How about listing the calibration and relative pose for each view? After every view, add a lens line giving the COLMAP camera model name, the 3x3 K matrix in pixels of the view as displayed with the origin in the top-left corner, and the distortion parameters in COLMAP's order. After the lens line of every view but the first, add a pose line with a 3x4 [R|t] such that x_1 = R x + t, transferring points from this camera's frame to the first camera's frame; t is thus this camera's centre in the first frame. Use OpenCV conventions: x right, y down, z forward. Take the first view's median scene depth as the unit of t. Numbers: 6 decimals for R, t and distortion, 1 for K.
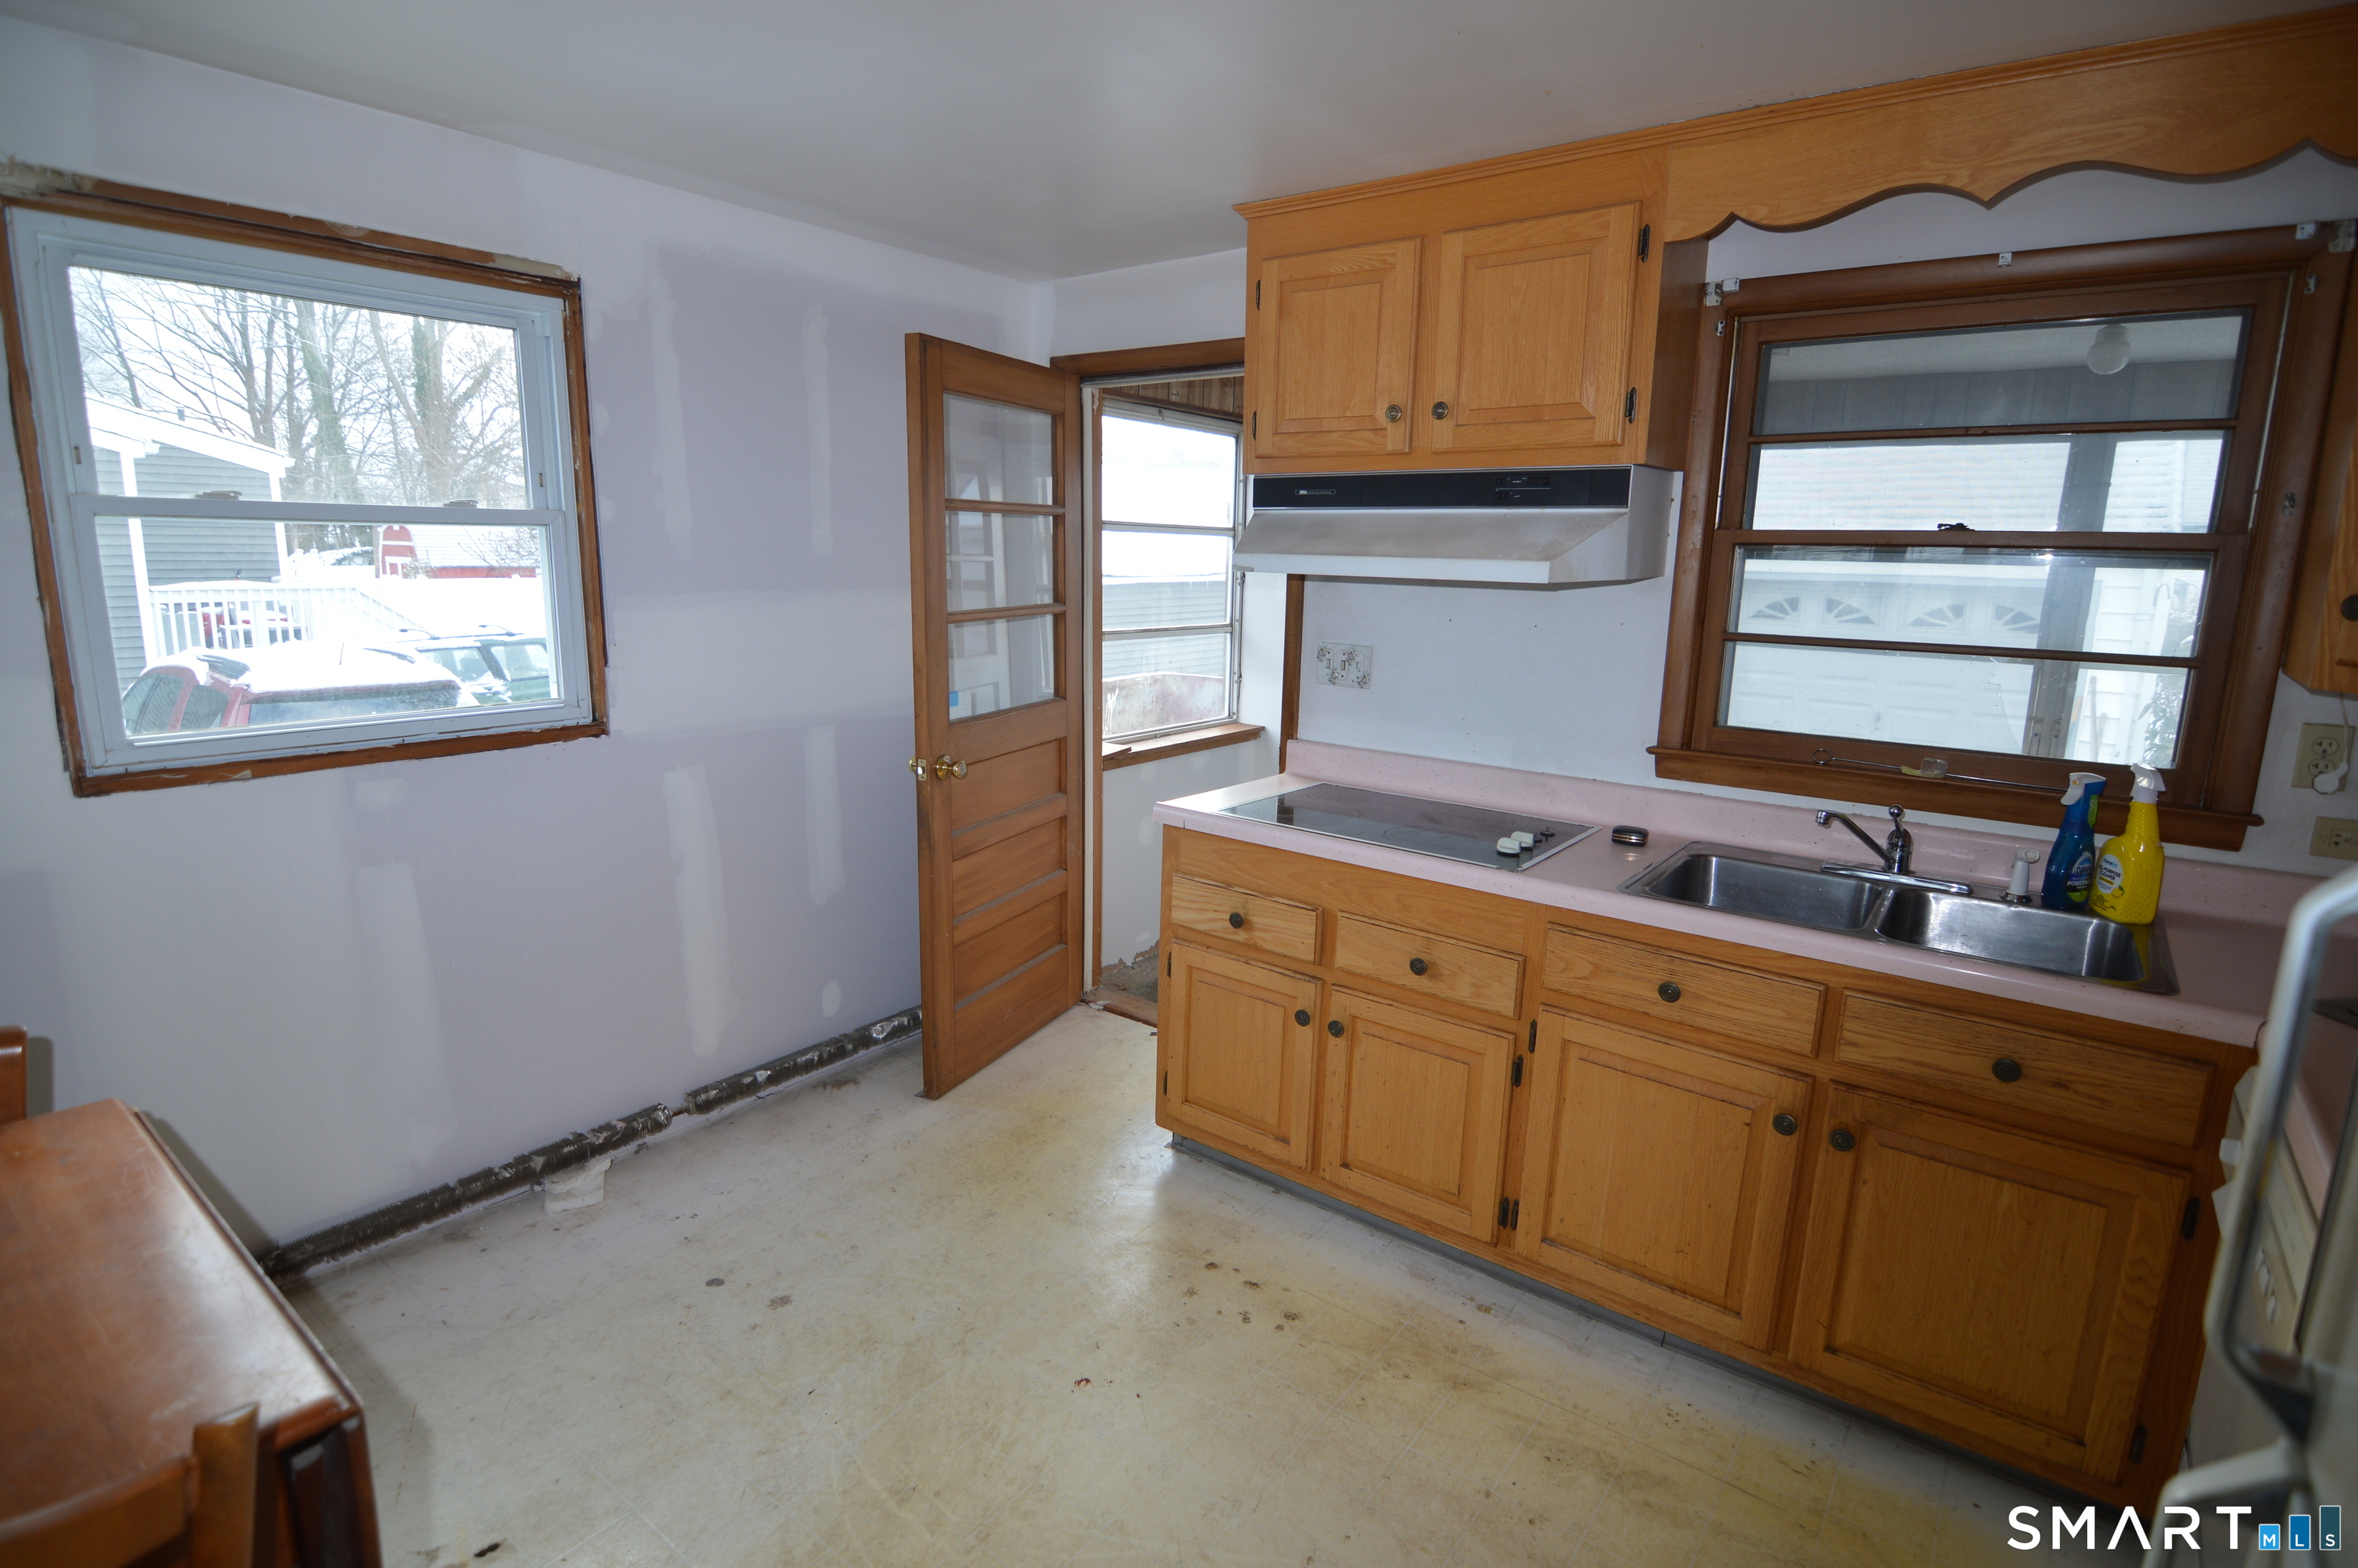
lens RADIAL K [[1150.0, 0, 1174.3], [0, 1150.0, 775.2], [0, 0, 1]] dist [-0.002143, -0.015926]
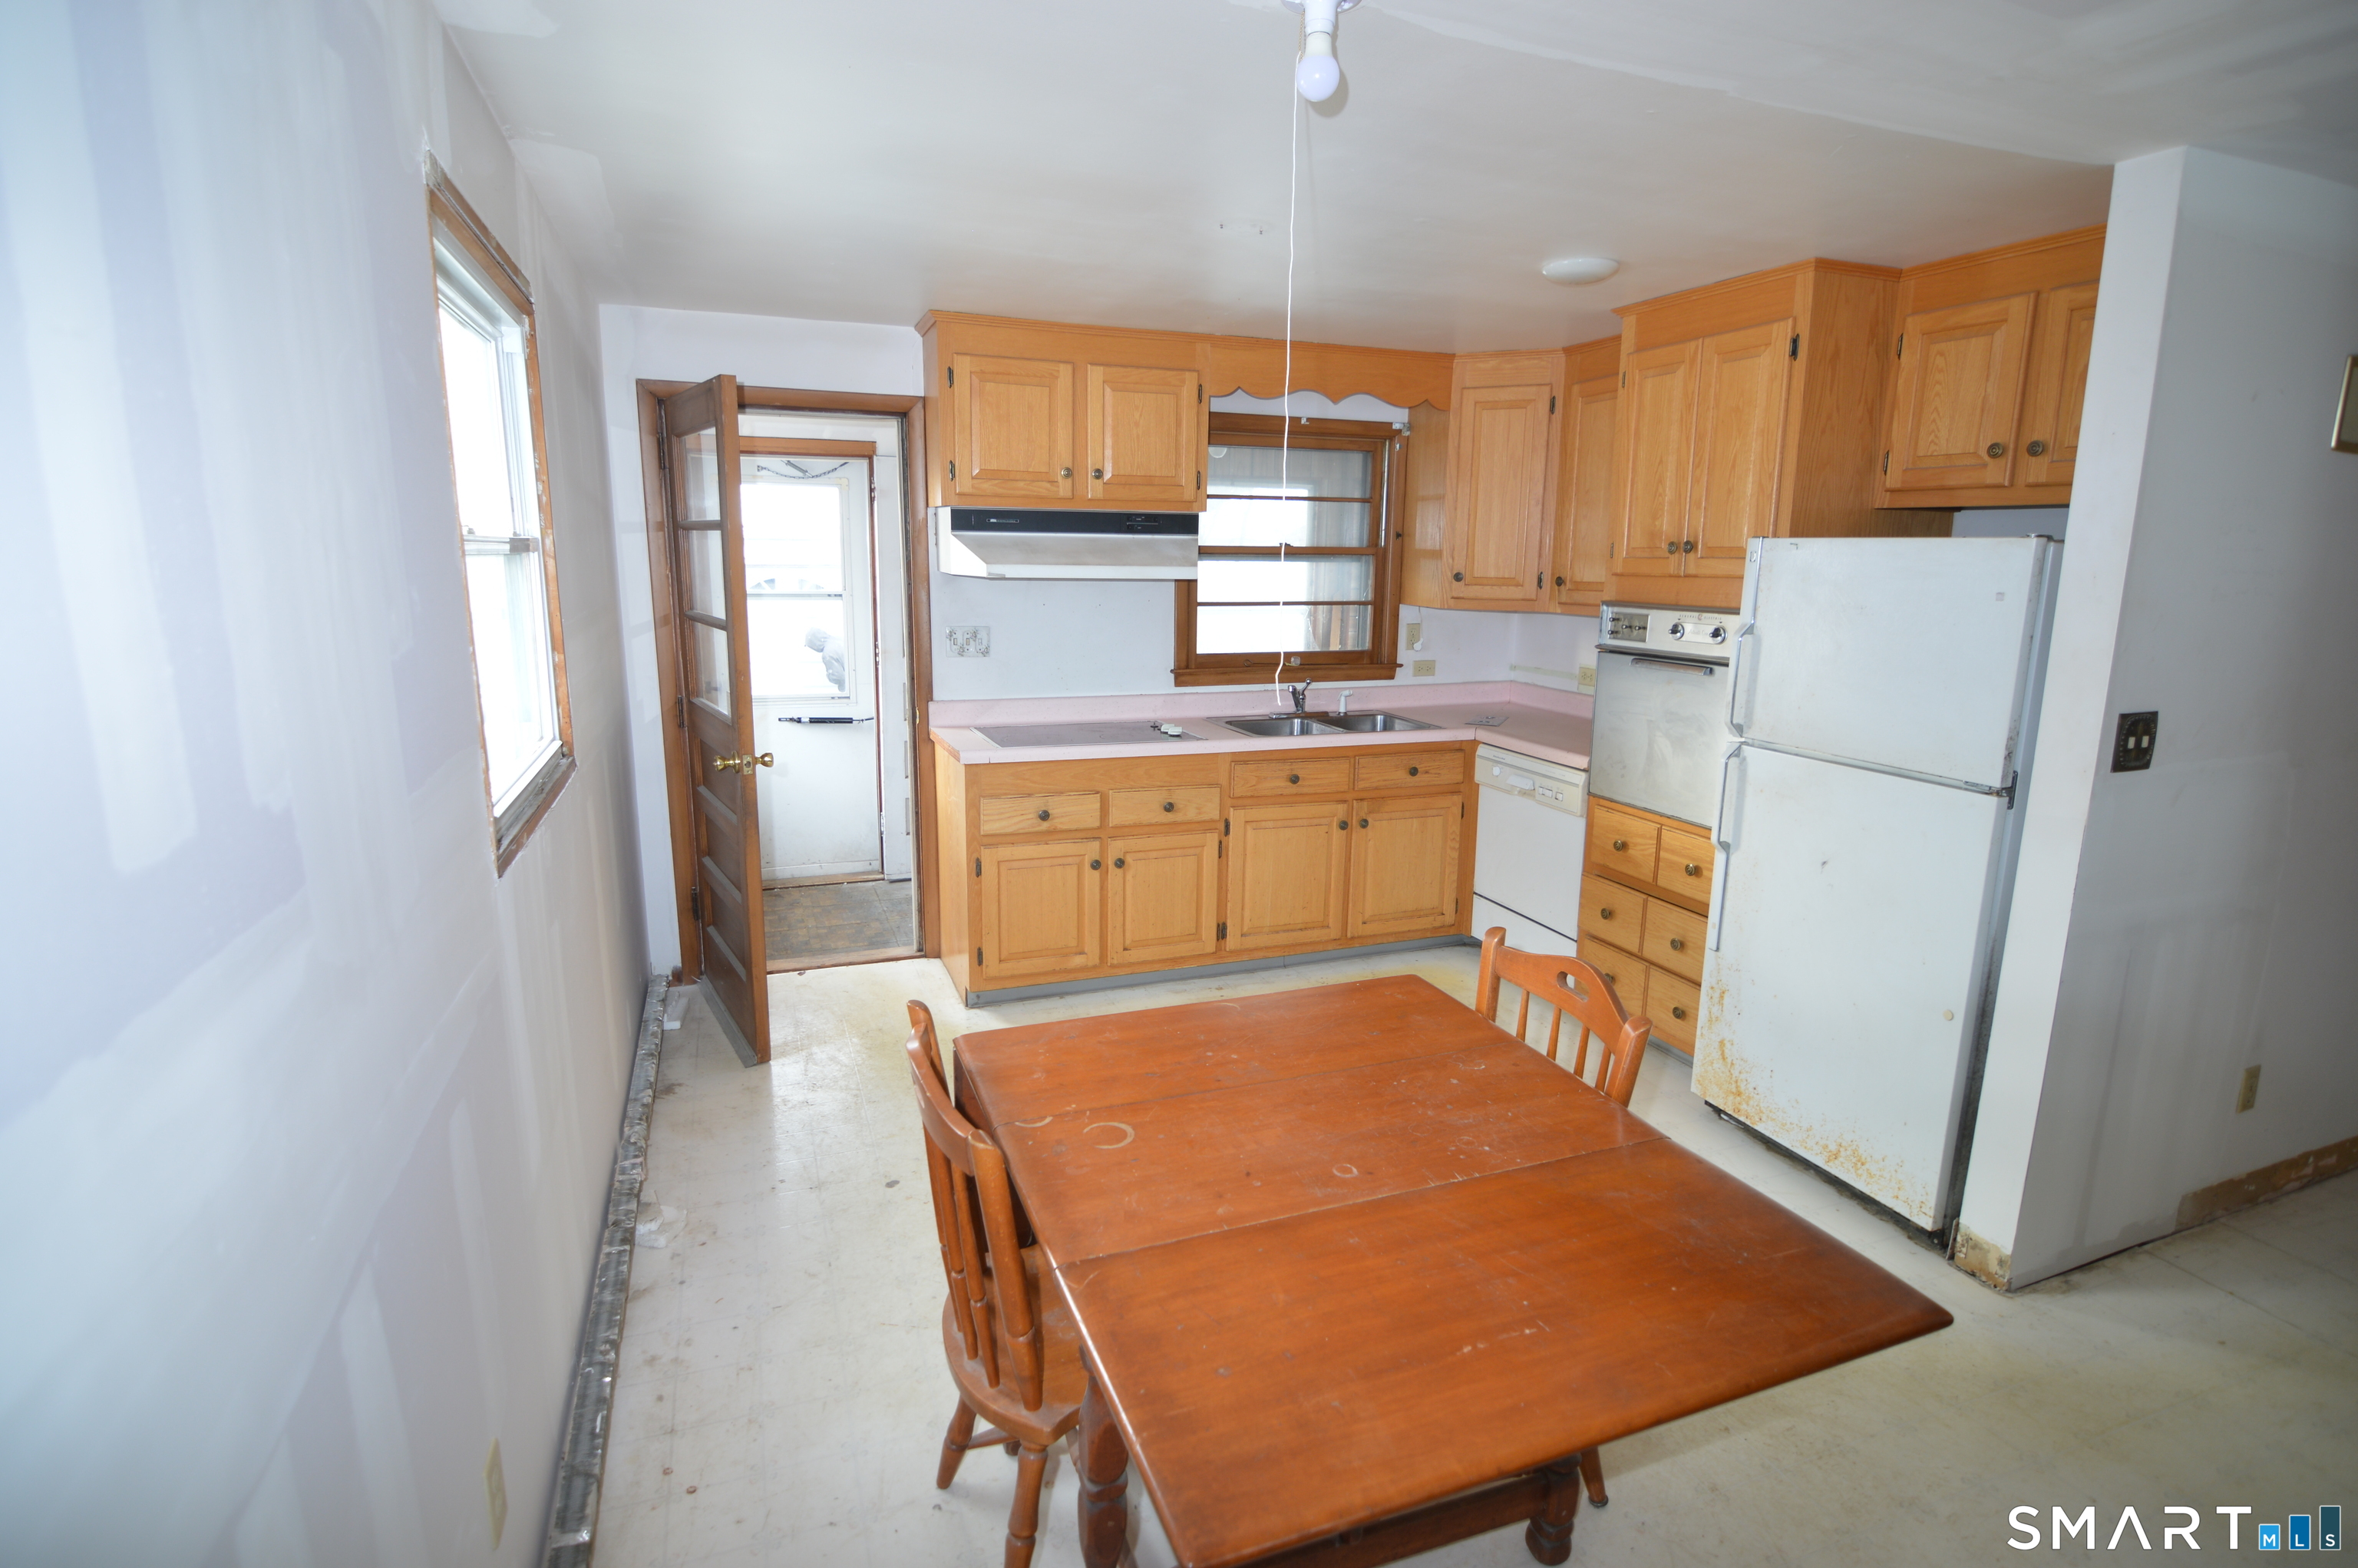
lens RADIAL K [[1150.0, 0, 1174.3], [0, 1150.0, 775.2], [0, 0, 1]] dist [-0.002143, -0.015926]
pose [[0.527160, -0.176595, 0.831214, -1.138703], [0.161784, 0.981134, 0.105842, -0.055631], [-0.834223, 0.078682, 0.545785, 0.060723]]
